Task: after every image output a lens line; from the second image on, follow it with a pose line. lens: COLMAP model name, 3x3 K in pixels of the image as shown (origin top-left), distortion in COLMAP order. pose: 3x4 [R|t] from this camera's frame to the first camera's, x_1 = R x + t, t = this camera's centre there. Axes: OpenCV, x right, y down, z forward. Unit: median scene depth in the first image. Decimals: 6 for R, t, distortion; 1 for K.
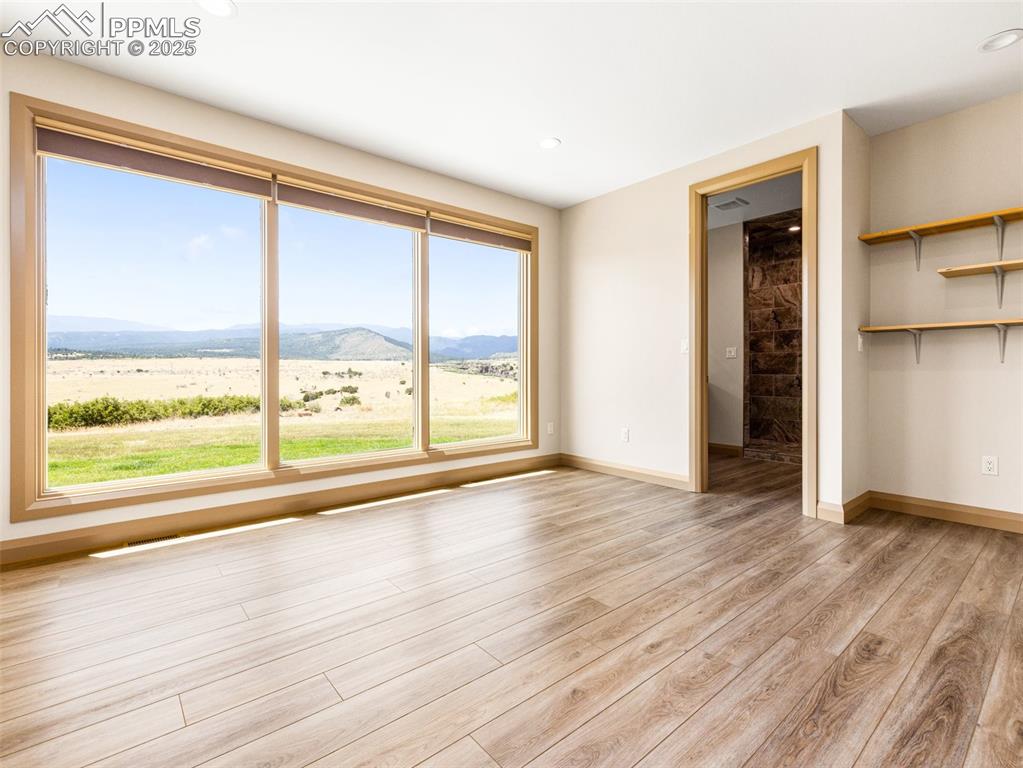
lens RADIAL K [[490.9, 0, 505.7], [0, 490.9, 376.0], [0, 0, 1]] dist [0.003219, 0.000034]
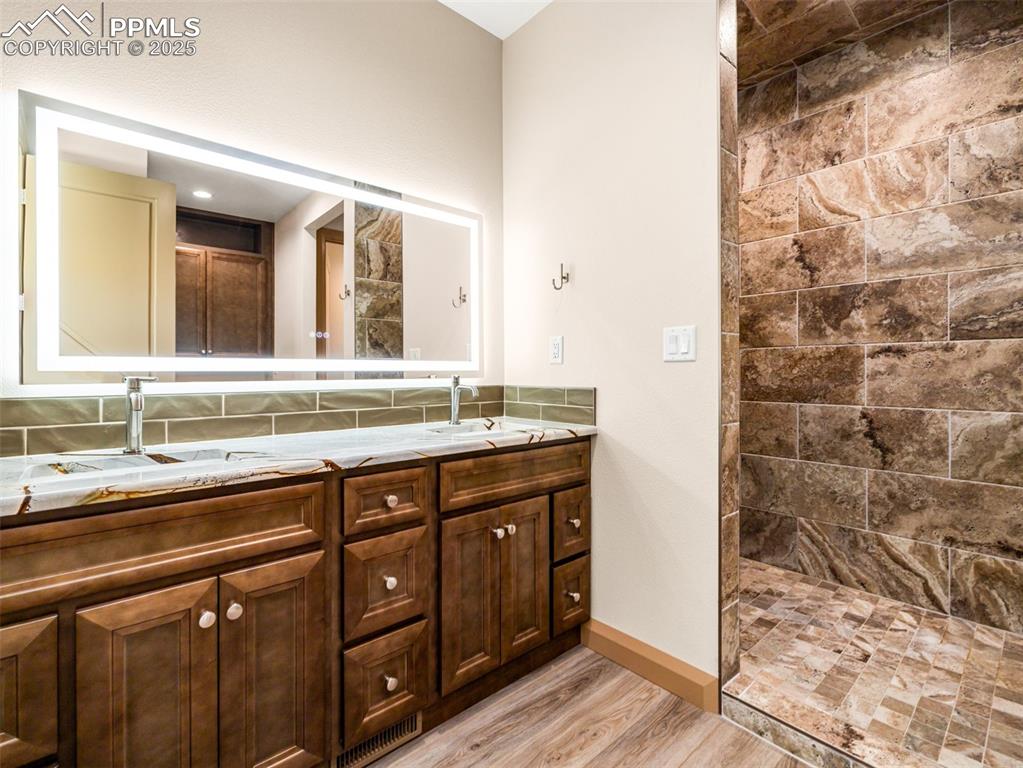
lens RADIAL K [[490.9, 0, 508.1], [0, 490.9, 376.0], [0, 0, 1]] dist [0.003219, 0.000034]
pose [[0.999348, 0.000454, 0.036099, 0.302804], [-0.000346, 0.999995, -0.003001, -0.023208], [-0.036100, 0.002987, 0.999344, 0.620443]]
